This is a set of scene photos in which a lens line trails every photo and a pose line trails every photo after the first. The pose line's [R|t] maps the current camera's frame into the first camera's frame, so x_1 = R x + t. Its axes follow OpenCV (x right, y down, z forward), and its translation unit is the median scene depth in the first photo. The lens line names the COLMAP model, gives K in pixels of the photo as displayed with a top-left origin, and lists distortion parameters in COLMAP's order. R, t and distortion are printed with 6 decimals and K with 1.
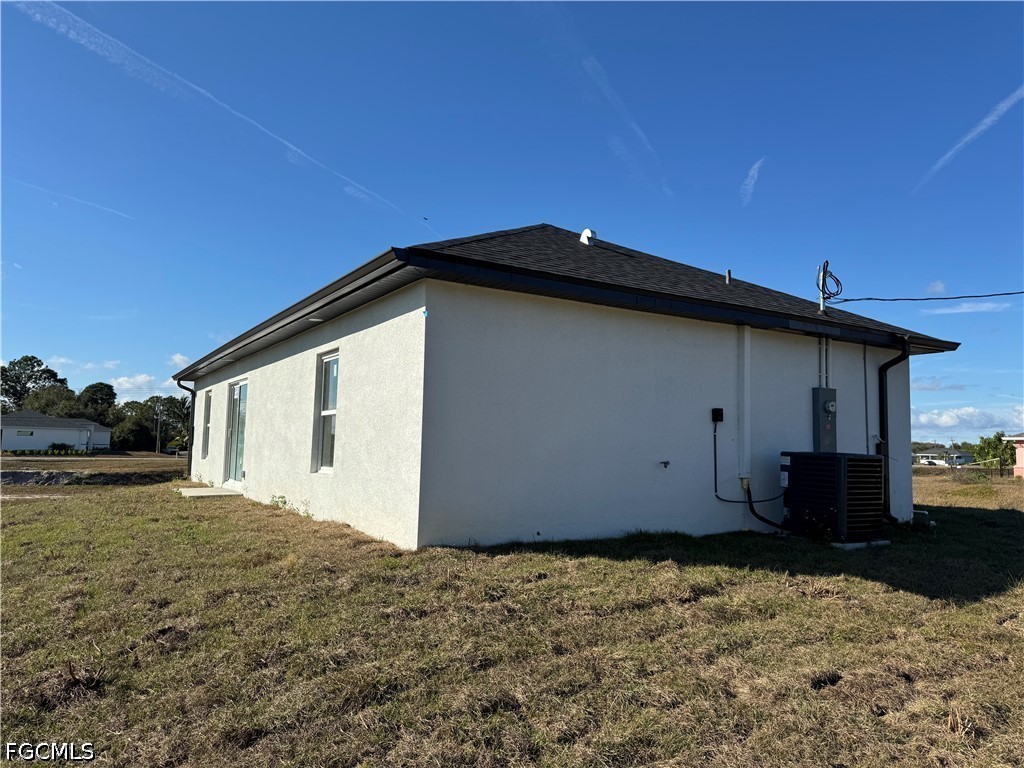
lens RADIAL K [[796.4, 0, 512.0], [0, 796.4, 384.0], [0, 0, 1]] dist [-0.072329, -0.000173]
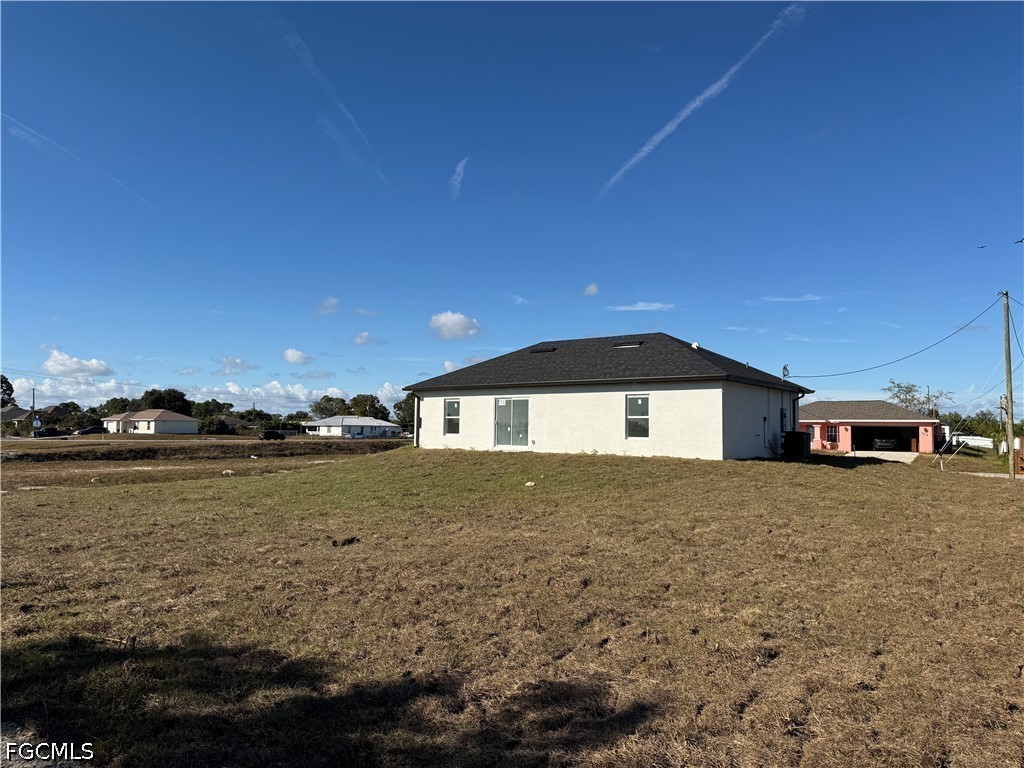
lens RADIAL K [[796.4, 0, 512.0], [0, 796.4, 384.0], [0, 0, 1]] dist [-0.072329, -0.000173]
pose [[0.909054, 0.008274, 0.416596, -1.487538], [-0.026302, 0.998948, 0.037553, -0.142471], [-0.415847, -0.045095, 0.908316, -1.058182]]
